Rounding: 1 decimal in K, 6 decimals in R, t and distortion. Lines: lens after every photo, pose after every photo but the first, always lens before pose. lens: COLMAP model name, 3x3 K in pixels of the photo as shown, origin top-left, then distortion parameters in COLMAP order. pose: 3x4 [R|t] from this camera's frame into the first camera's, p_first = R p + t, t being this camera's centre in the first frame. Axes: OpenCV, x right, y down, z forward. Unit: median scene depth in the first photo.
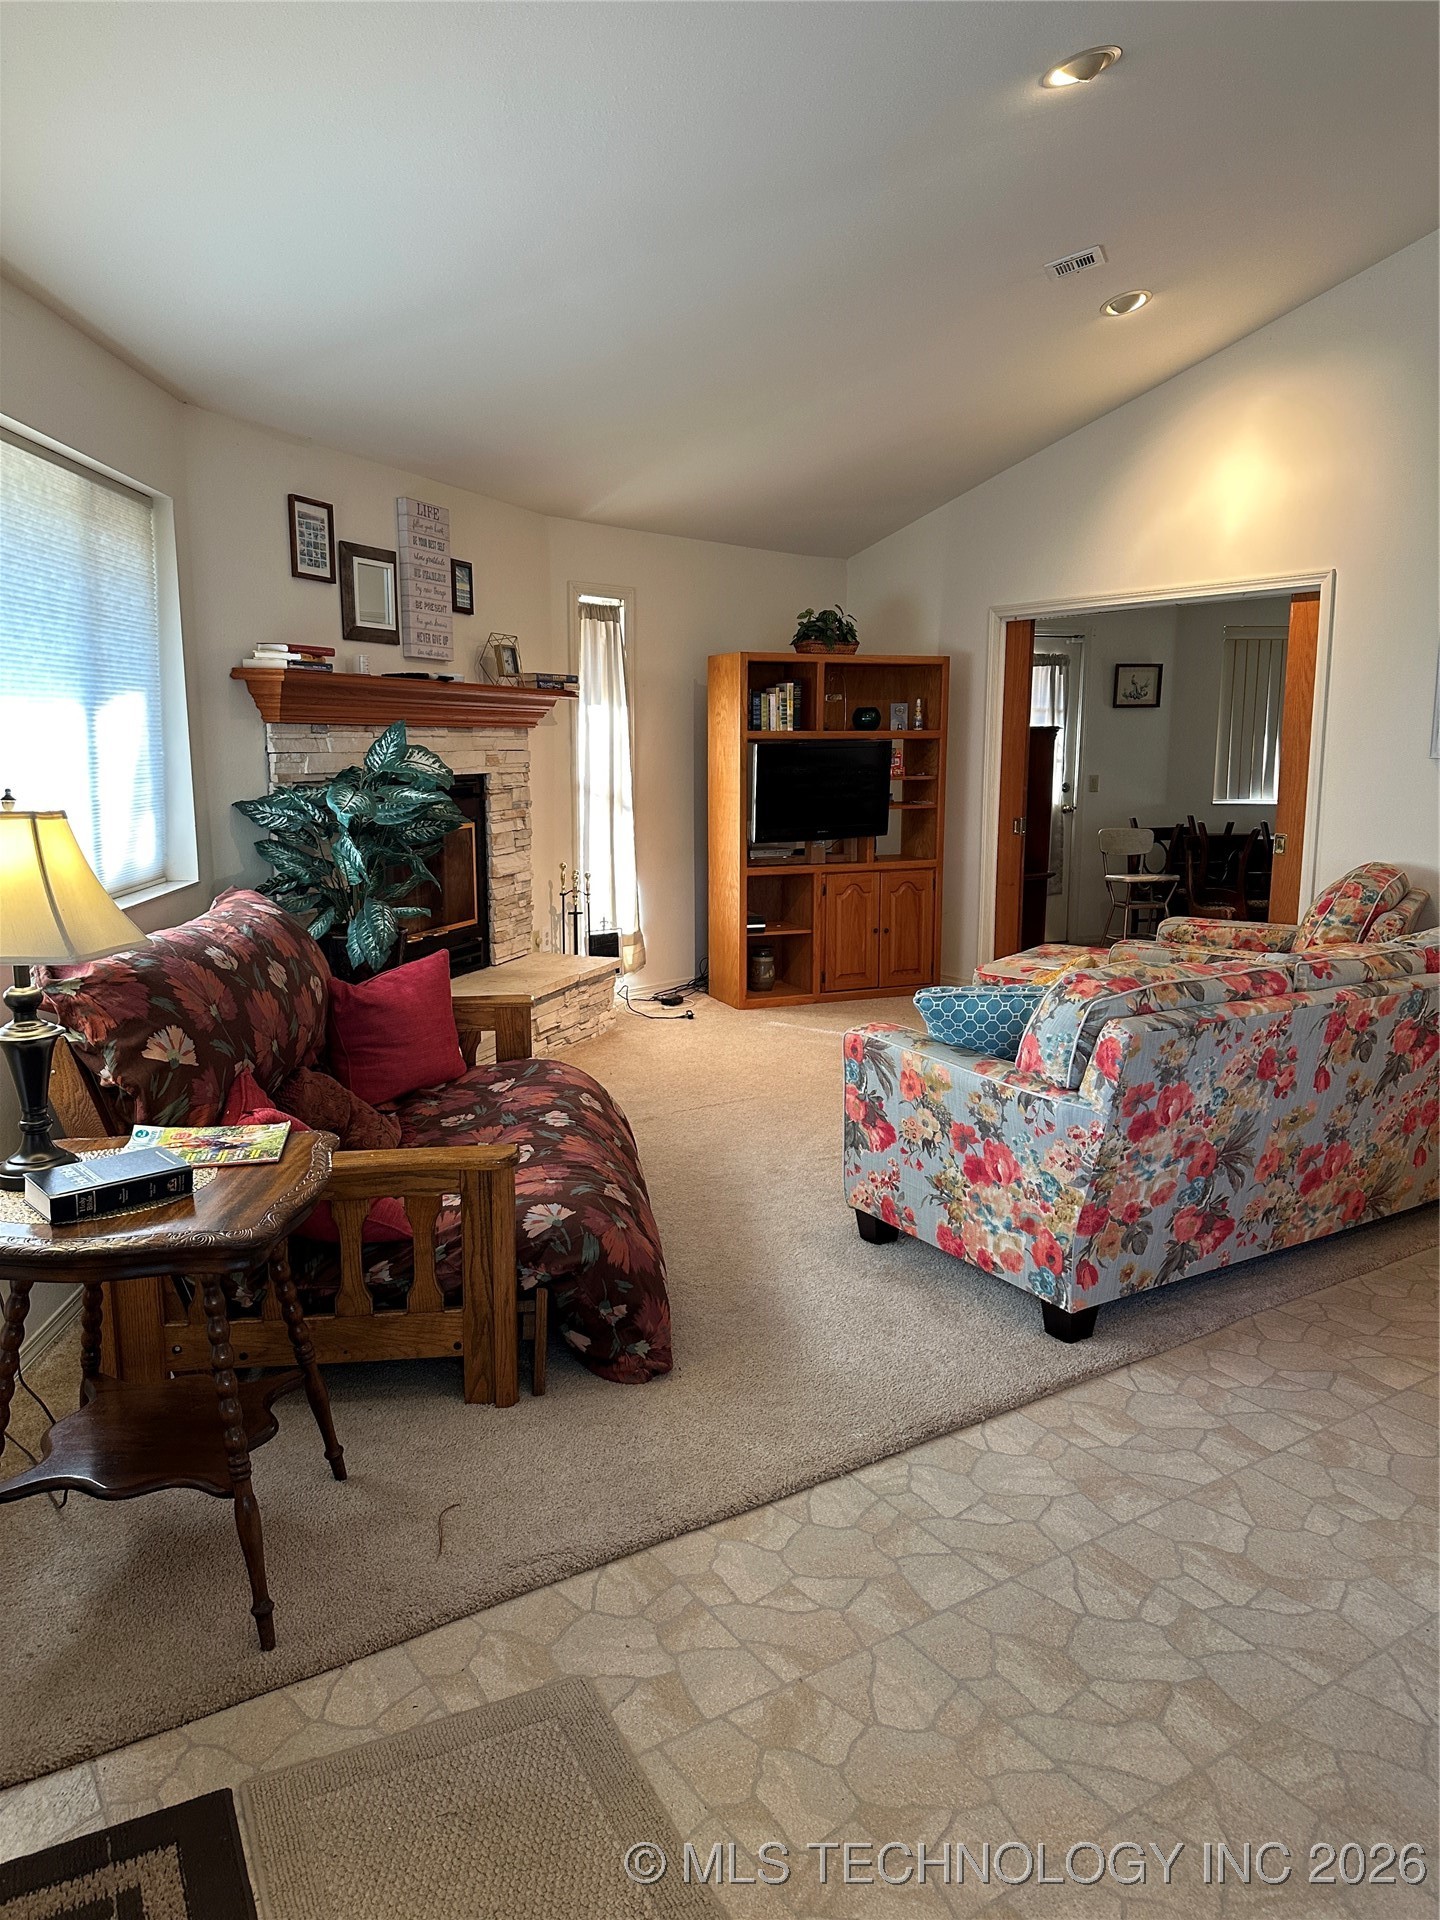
lens RADIAL K [[1330.9, 0, 719.9], [0, 1330.9, 957.1], [0, 0, 1]] dist [0.143289, -0.299529]
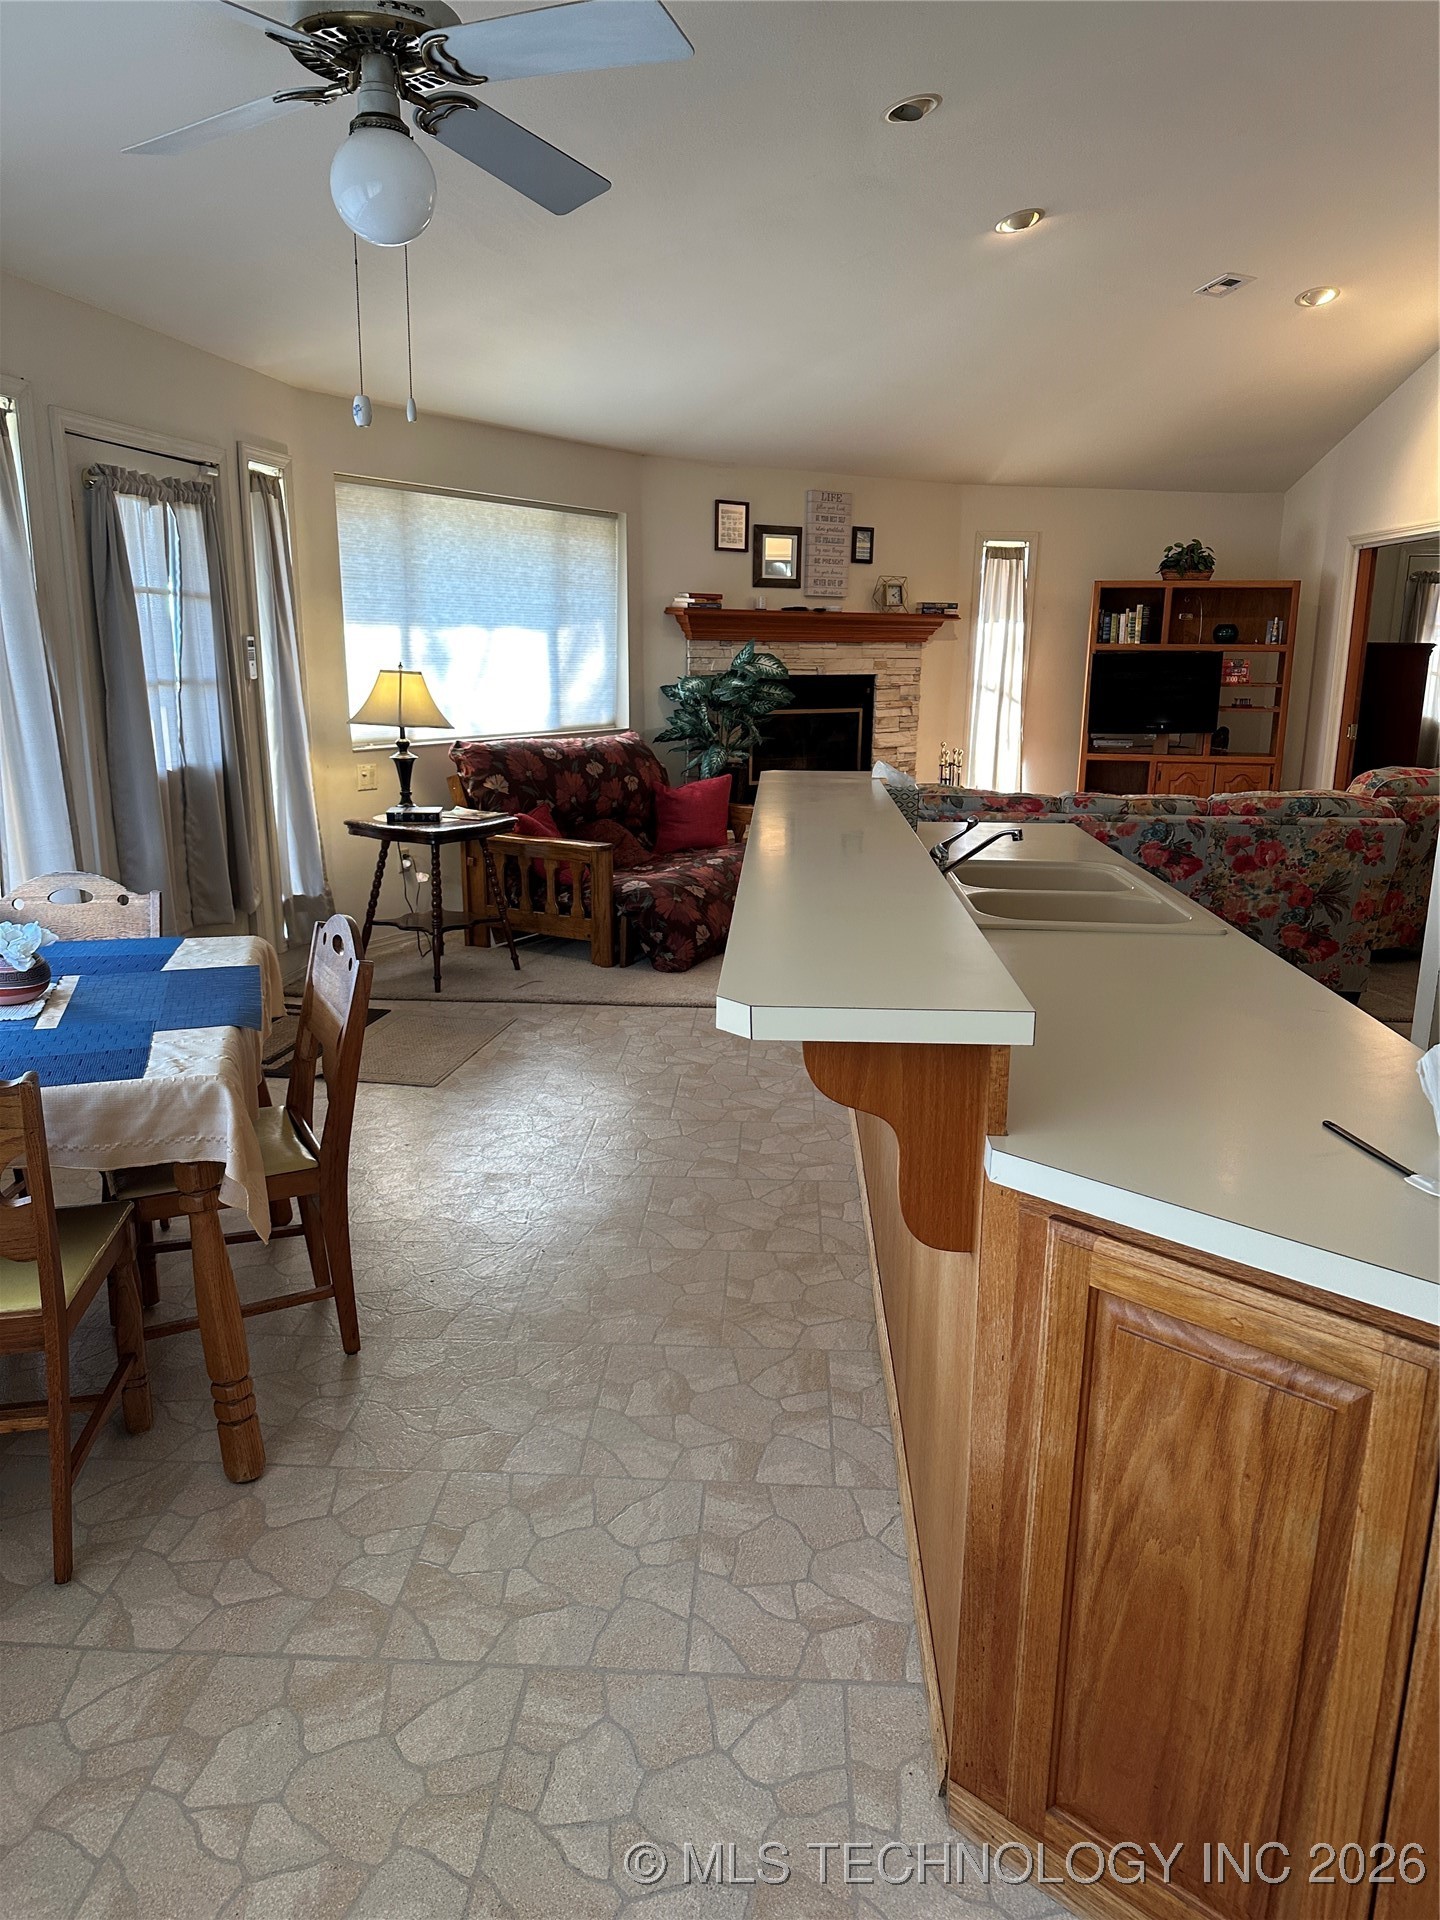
lens RADIAL K [[1341.2, 0, 715.0], [0, 1341.2, 964.0], [0, 0, 1]] dist [0.161449, -0.305754]
pose [[0.801907, 0.145157, -0.579547, 0.608814], [-0.108161, 0.989279, 0.098121, 0.050654], [0.587577, -0.016000, 0.809010, -0.307557]]
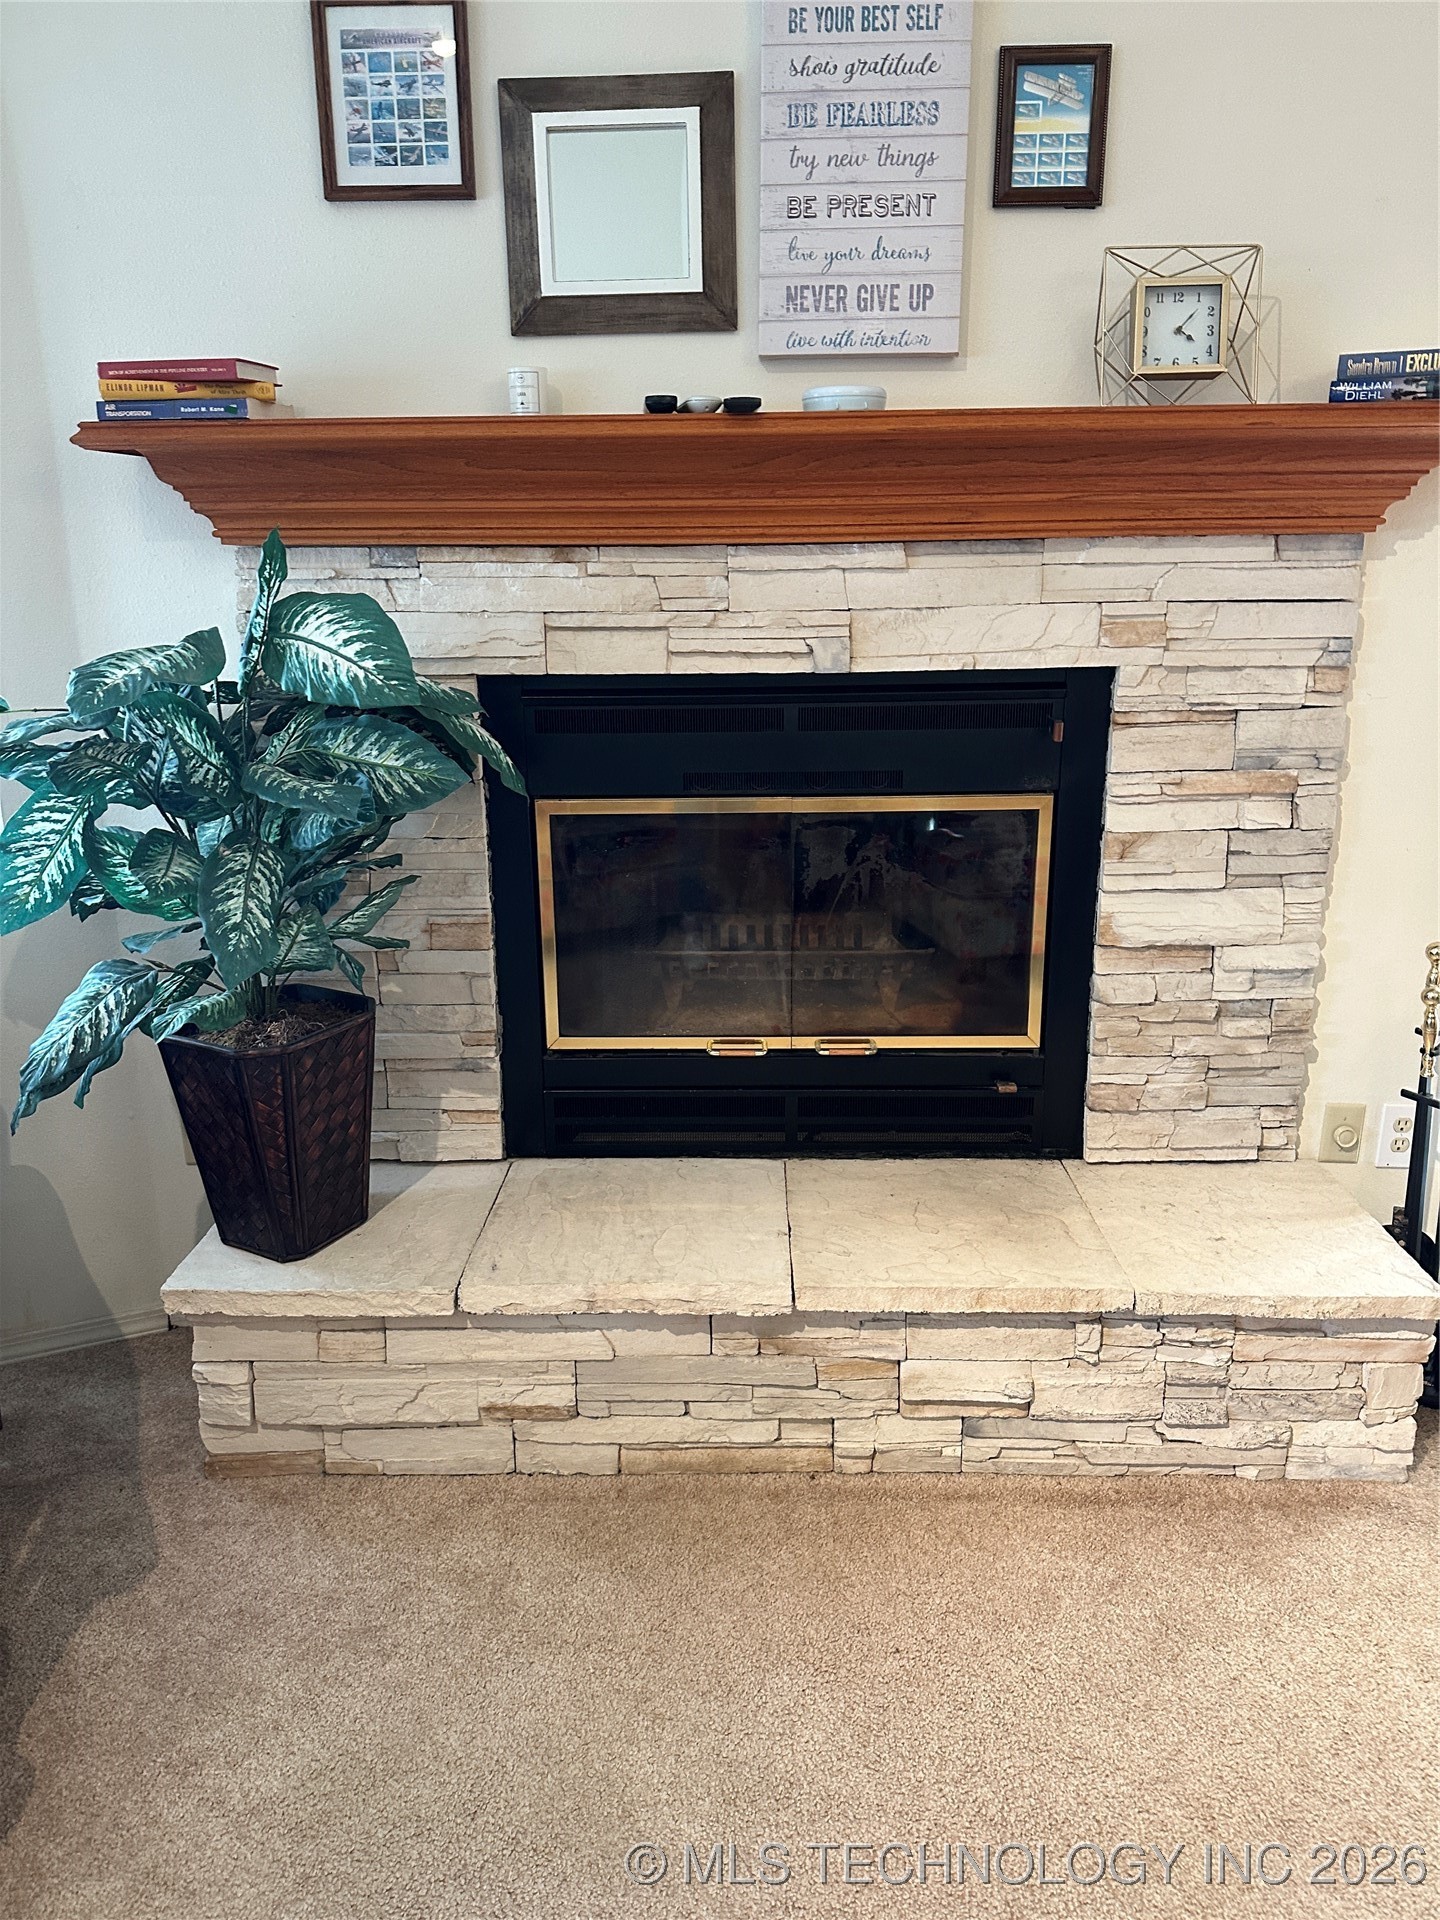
lens RADIAL K [[1342.9, 0, 717.5], [0, 1342.9, 943.1], [0, 0, 1]] dist [0.083038, -0.121127]
pose [[0.324604, 0.242214, -0.914311, 0.153175], [-0.143271, 0.968093, 0.205597, -0.130477], [0.934936, 0.064257, 0.348949, 0.810767]]
